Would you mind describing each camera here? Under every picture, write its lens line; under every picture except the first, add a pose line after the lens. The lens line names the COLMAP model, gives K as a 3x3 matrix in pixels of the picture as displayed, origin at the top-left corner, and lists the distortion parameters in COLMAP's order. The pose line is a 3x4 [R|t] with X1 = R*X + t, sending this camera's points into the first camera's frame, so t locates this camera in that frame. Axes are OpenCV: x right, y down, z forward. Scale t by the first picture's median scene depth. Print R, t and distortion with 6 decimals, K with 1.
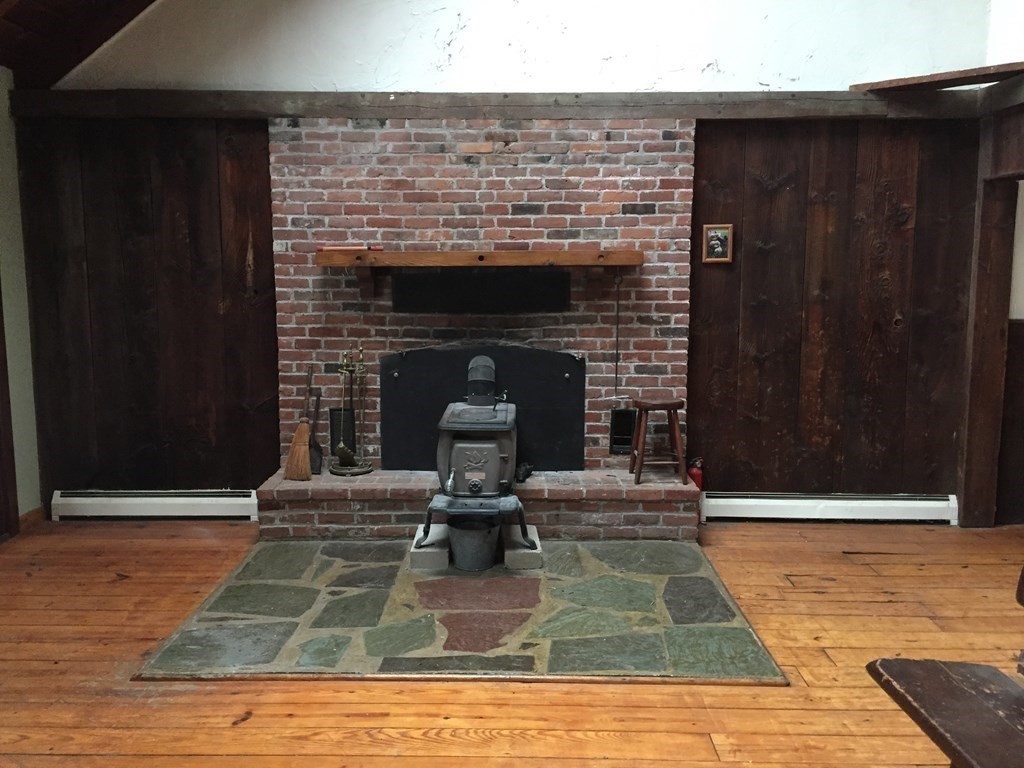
lens RADIAL K [[878.8, 0, 515.8], [0, 878.8, 382.8], [0, 0, 1]] dist [0.070957, -0.081088]
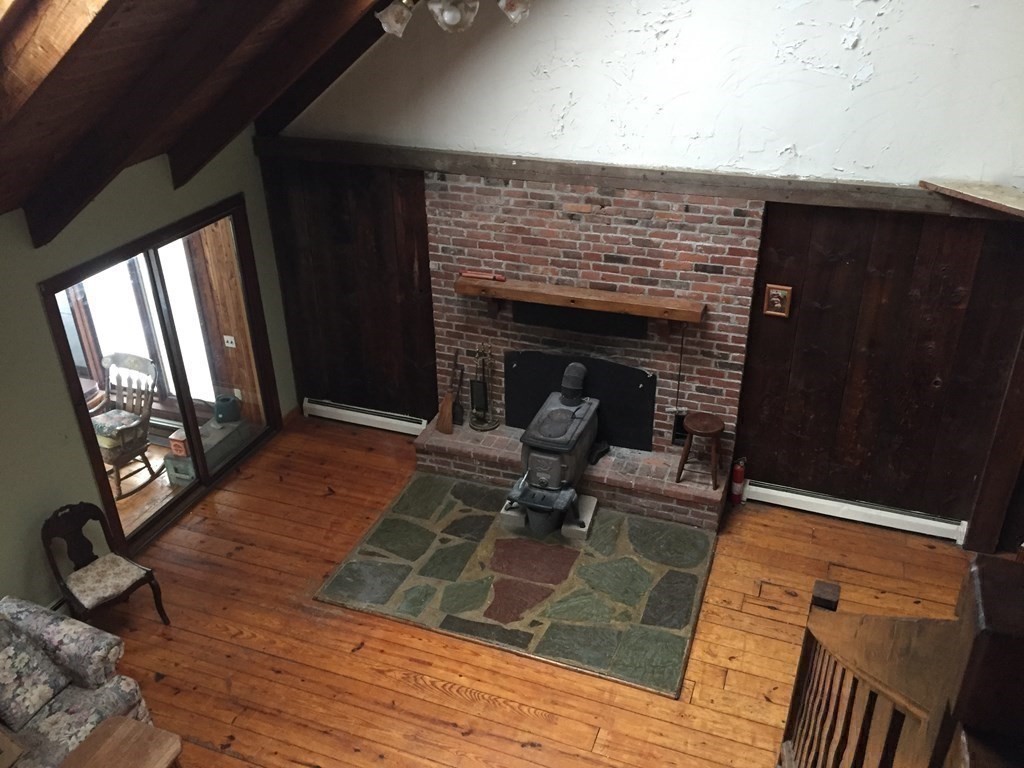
lens RADIAL K [[878.8, 0, 512.0], [0, 878.8, 384.9], [0, 0, 1]] dist [0.070957, -0.081088]
pose [[0.937852, 0.152186, -0.311886, 0.286175], [-0.028075, 0.929042, 0.368907, -0.484239], [0.345898, -0.337224, 0.875577, -0.181847]]
